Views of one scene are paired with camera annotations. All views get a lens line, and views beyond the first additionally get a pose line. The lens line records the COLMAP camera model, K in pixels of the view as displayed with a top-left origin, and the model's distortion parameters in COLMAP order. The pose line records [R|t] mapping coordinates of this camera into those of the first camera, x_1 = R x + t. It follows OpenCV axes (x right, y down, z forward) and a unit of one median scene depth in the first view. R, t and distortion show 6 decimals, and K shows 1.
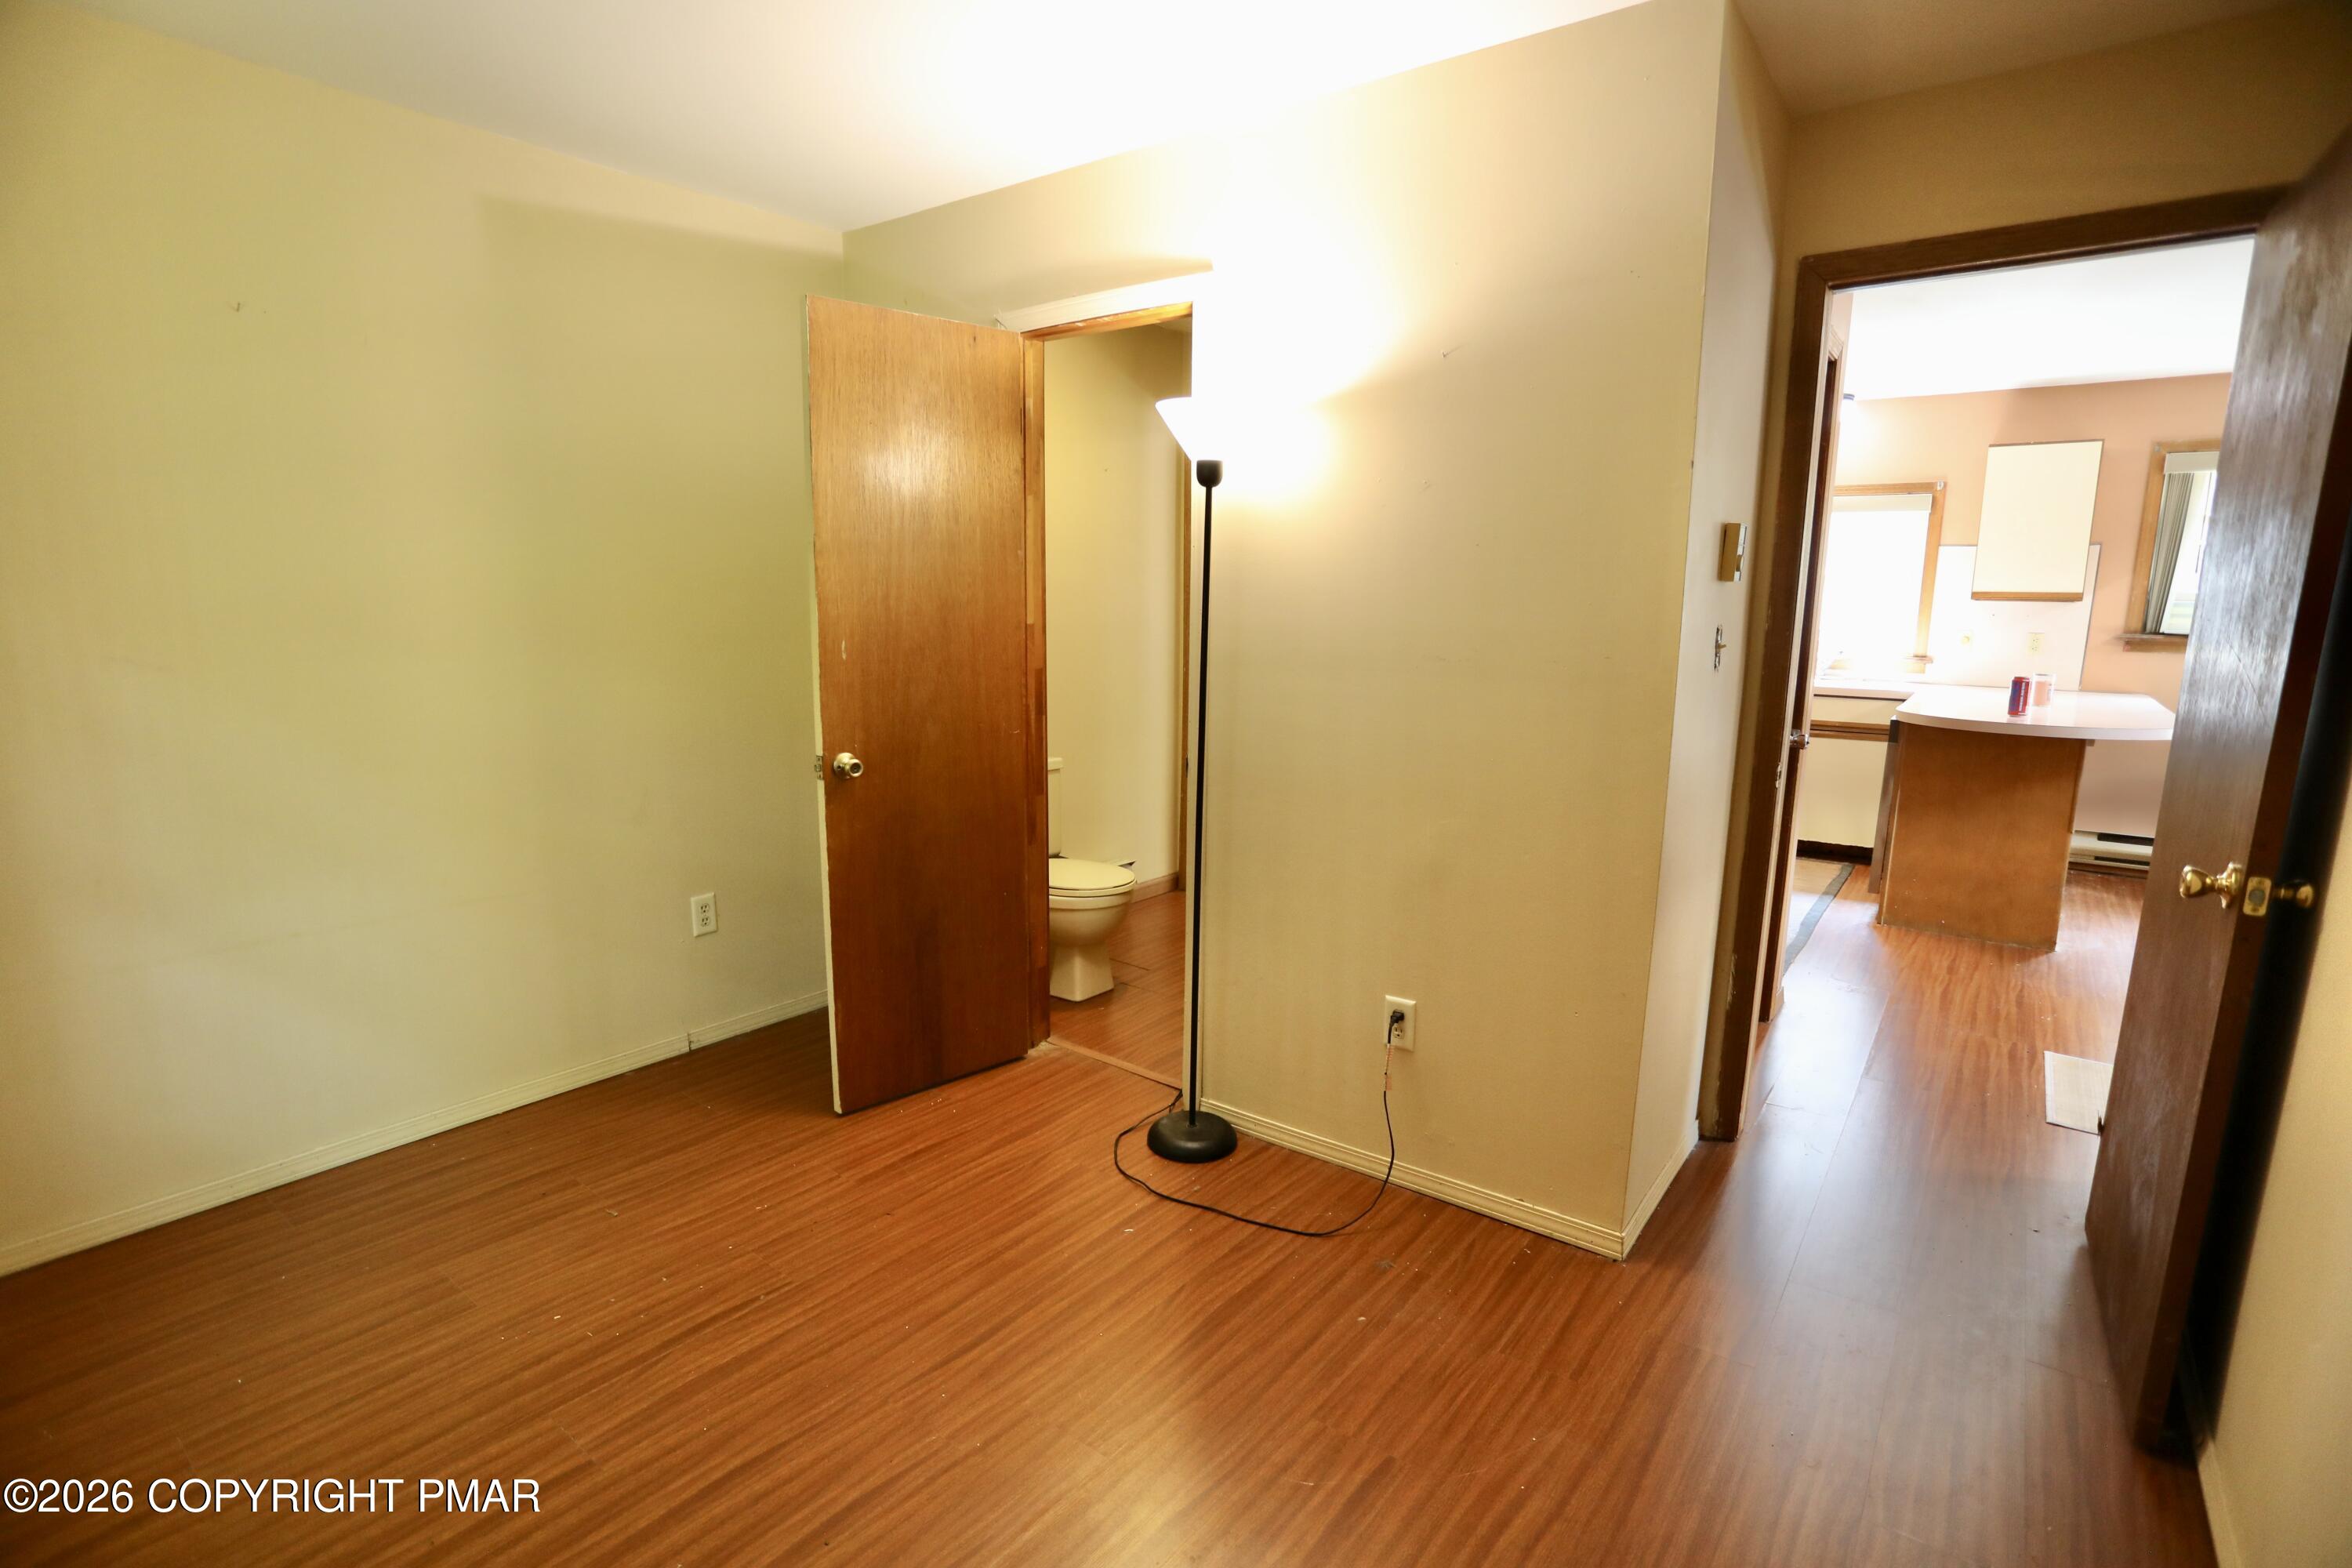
lens RADIAL K [[1139.1, 0, 1170.5], [0, 1139.1, 785.6], [0, 0, 1]] dist [-0.065494, 0.023428]
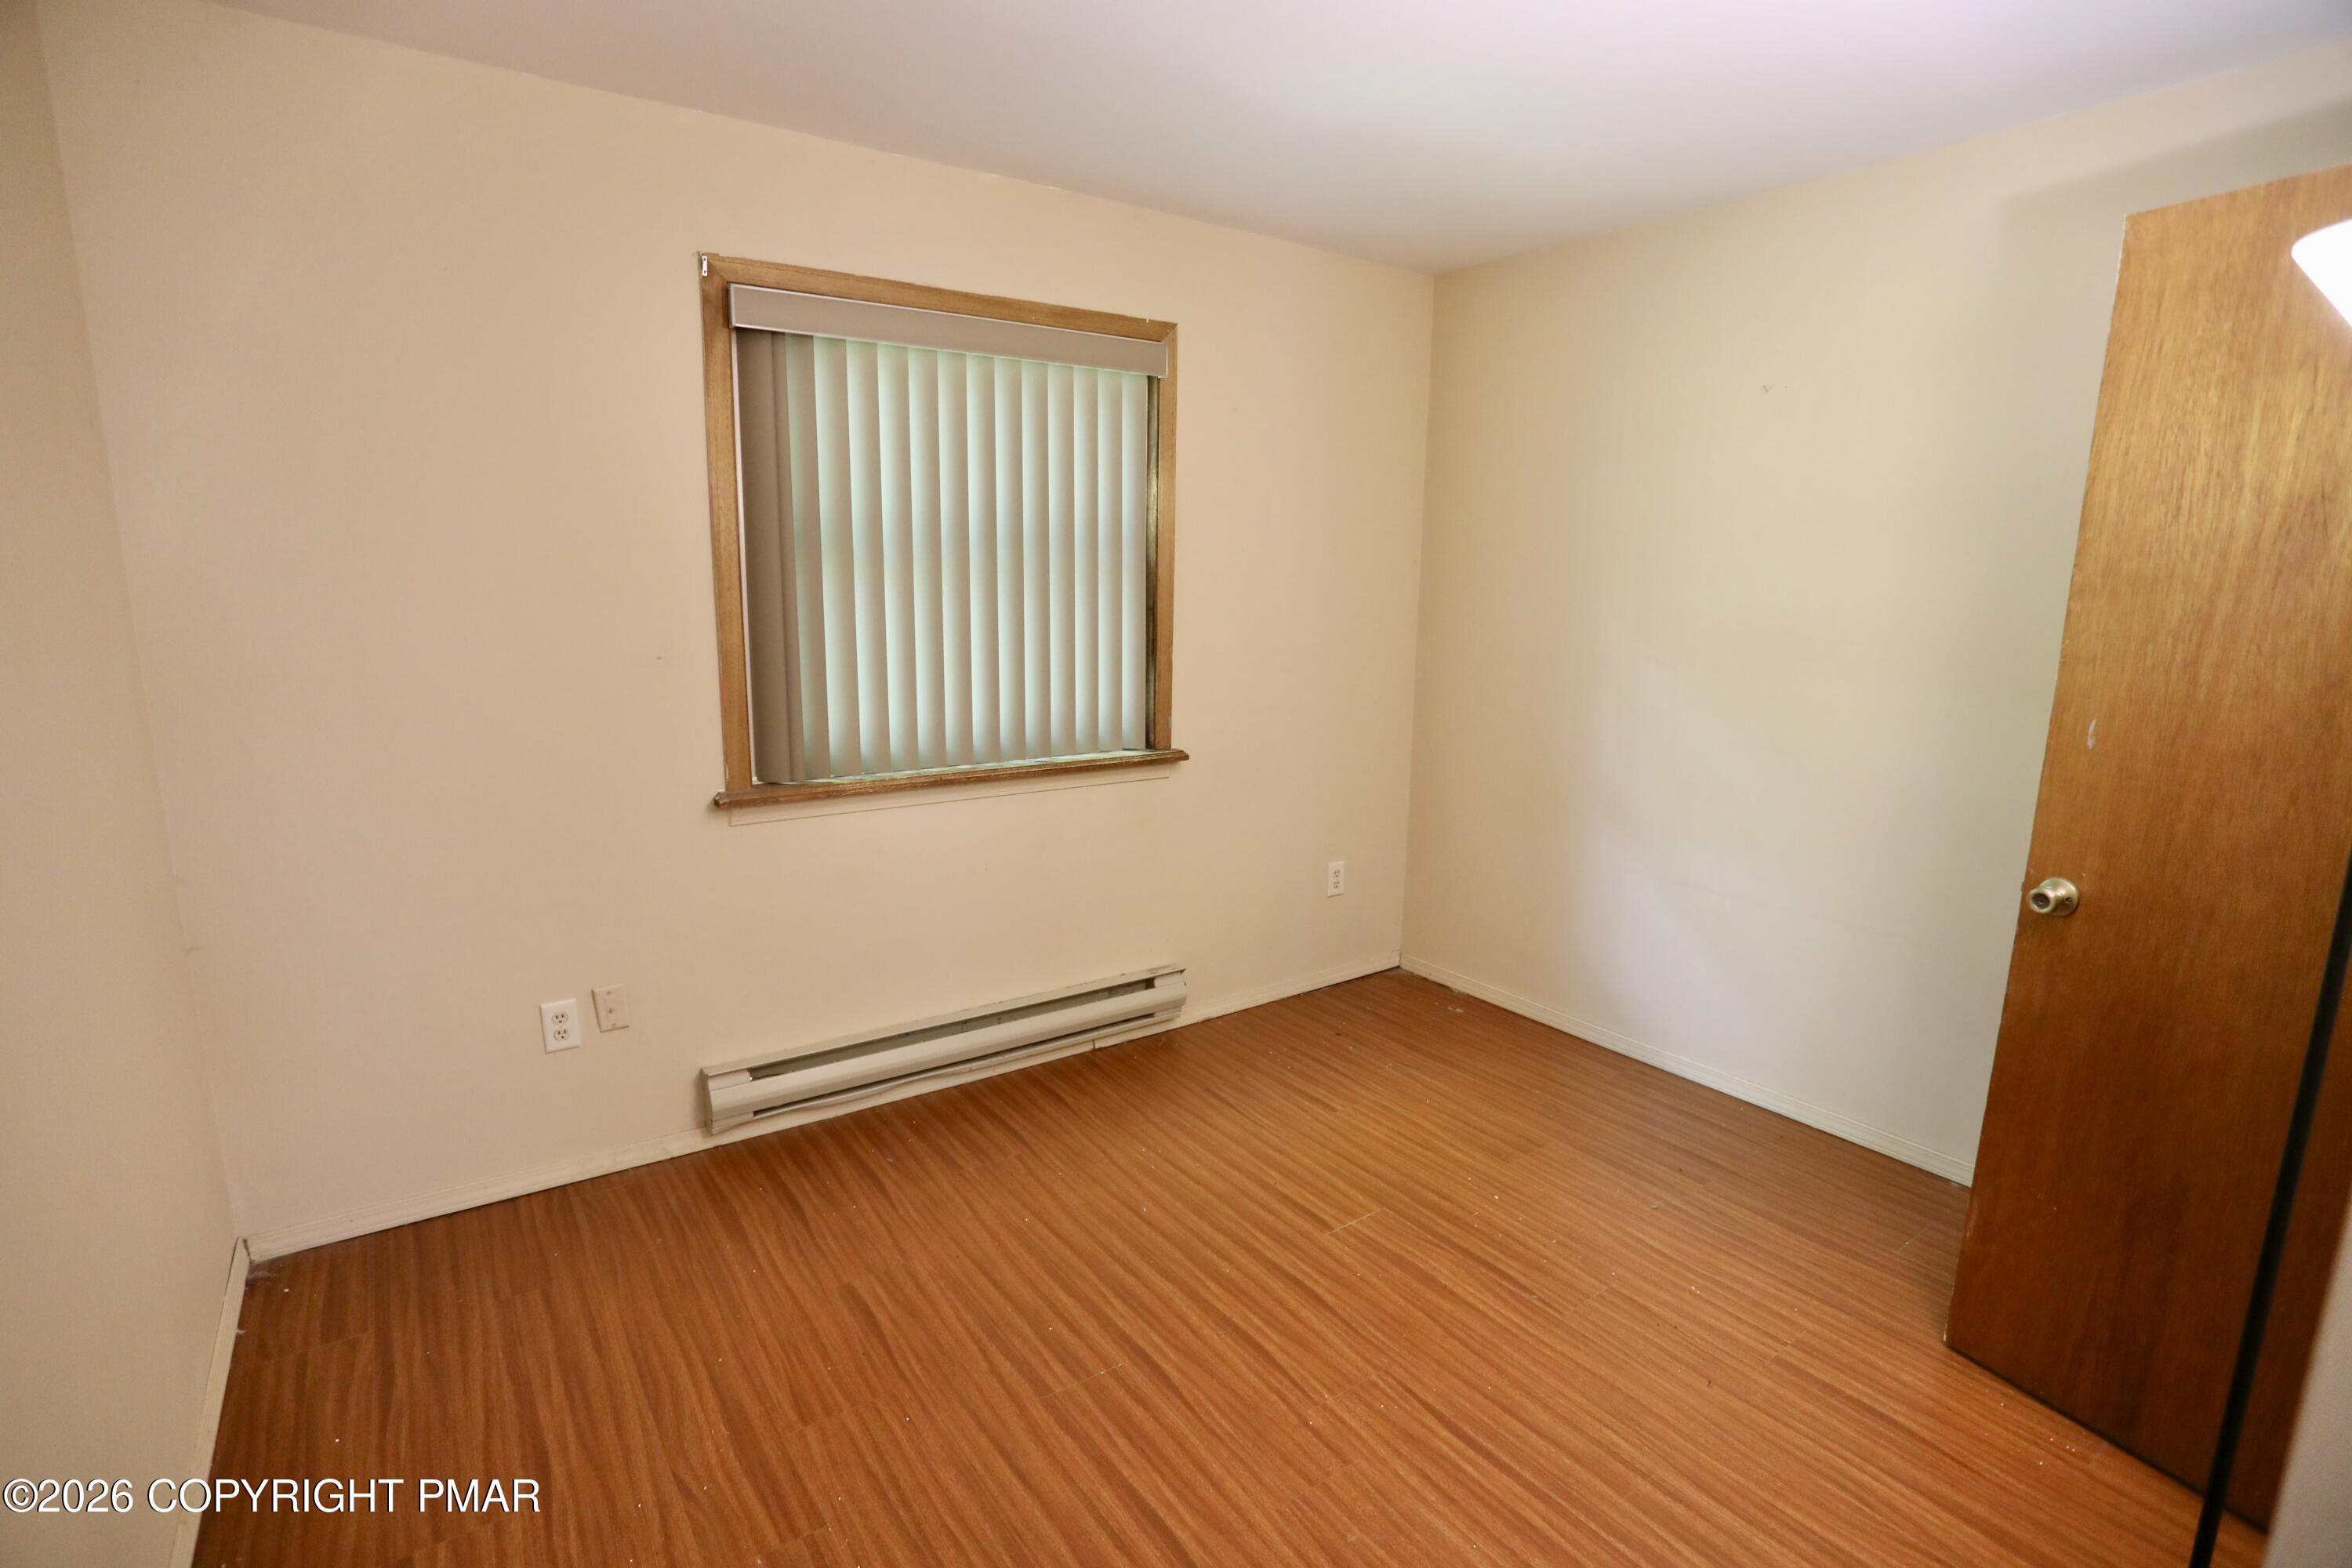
lens RADIAL K [[1139.1, 0, 1176.6], [0, 1139.1, 794.1], [0, 0, 1]] dist [-0.065494, 0.023428]
pose [[-0.313097, 0.171785, -0.934056, 0.595243], [-0.159603, 0.960001, 0.230056, -0.175049], [0.936214, 0.221108, -0.273156, 0.787636]]
